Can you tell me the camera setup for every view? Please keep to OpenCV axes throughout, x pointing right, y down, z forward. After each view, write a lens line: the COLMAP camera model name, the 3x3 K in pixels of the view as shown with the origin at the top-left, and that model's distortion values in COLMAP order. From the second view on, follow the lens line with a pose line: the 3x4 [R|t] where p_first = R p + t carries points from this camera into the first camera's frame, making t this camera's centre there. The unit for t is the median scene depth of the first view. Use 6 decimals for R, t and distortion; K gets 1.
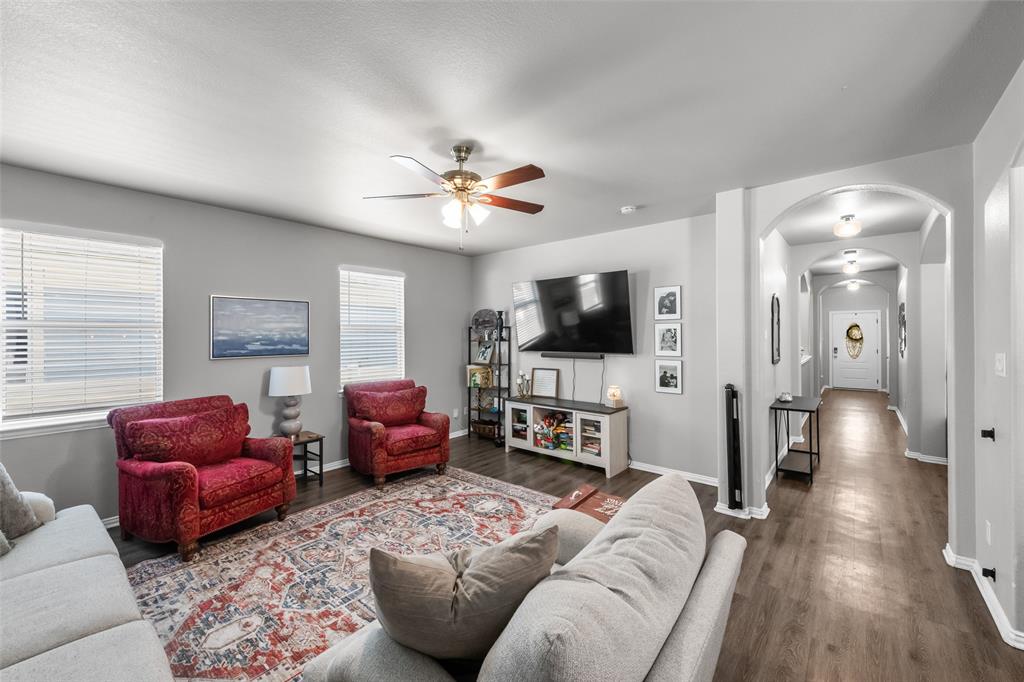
lens RADIAL K [[403.1, 0, 514.5], [0, 403.1, 335.2], [0, 0, 1]] dist [-0.004276, -0.000790]
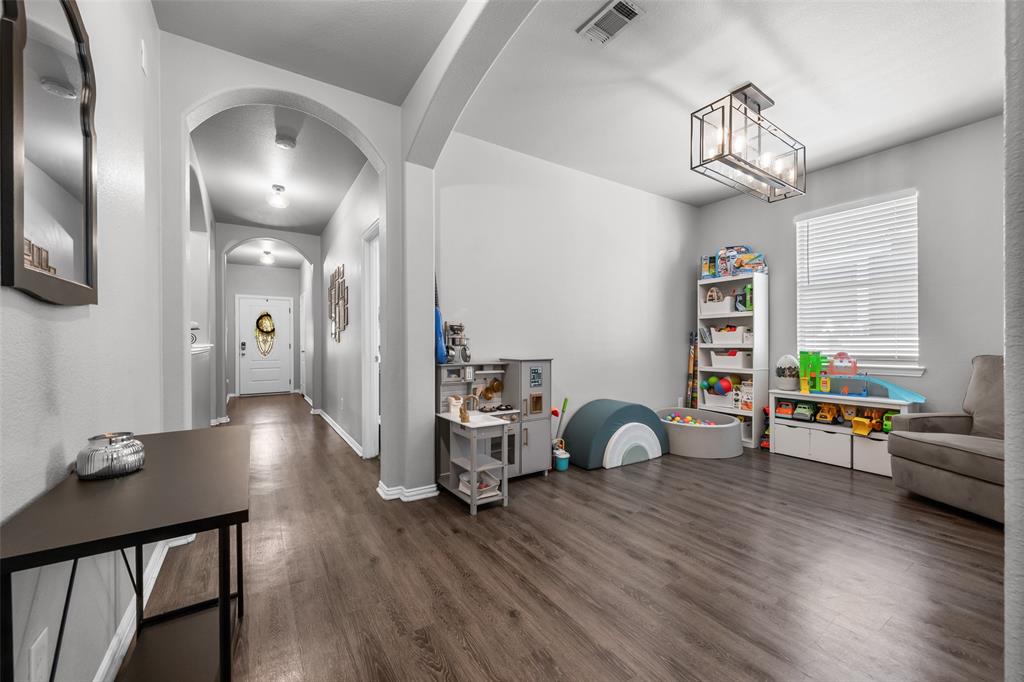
lens RADIAL K [[403.1, 0, 517.8], [0, 403.1, 345.9], [0, 0, 1]] dist [-0.004276, -0.000790]
pose [[0.277911, -0.004811, 0.960595, 0.215870], [0.004524, 0.999983, 0.003700, 0.037692], [-0.960596, 0.003318, 0.277928, 0.294340]]
